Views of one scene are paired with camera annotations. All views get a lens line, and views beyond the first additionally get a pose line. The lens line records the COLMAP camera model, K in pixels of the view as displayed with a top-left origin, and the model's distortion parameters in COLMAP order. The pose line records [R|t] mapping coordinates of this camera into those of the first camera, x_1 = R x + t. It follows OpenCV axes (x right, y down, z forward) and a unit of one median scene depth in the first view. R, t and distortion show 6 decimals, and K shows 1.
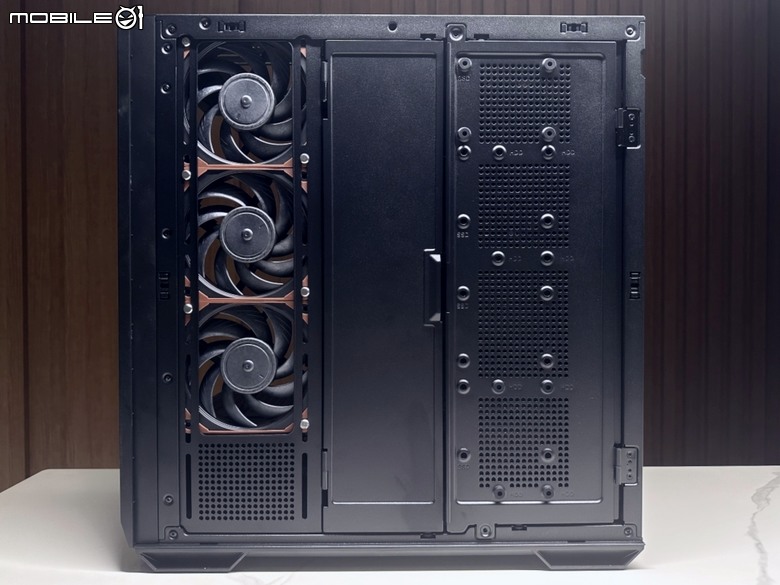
lens RADIAL K [[545.7, 0, 390.0], [0, 545.7, 292.0], [0, 0, 1]] dist [-0.013089, -0.007293]
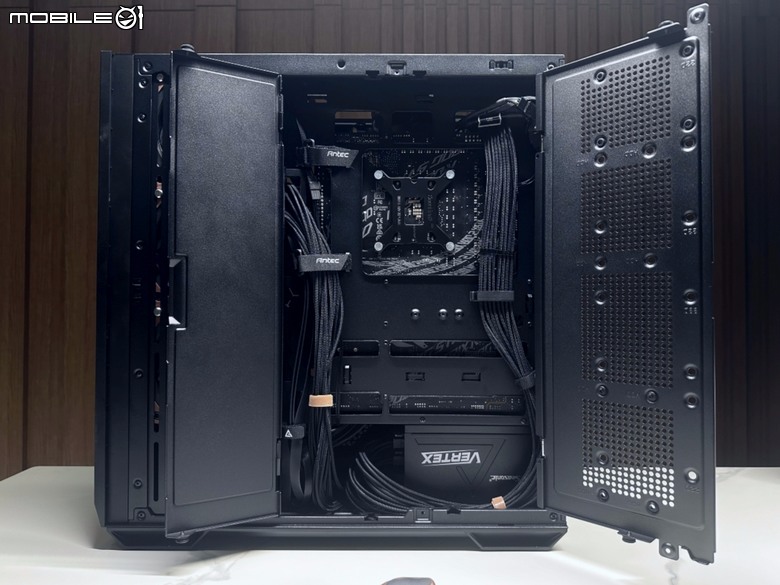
lens RADIAL K [[545.7, 0, 390.3], [0, 545.7, 292.3], [0, 0, 1]] dist [-0.013089, -0.007293]
pose [[0.999966, 0.003502, -0.007495, 0.115887], [-0.003757, 0.999403, -0.034343, 0.027453], [0.007371, 0.034370, 0.999382, -0.119660]]
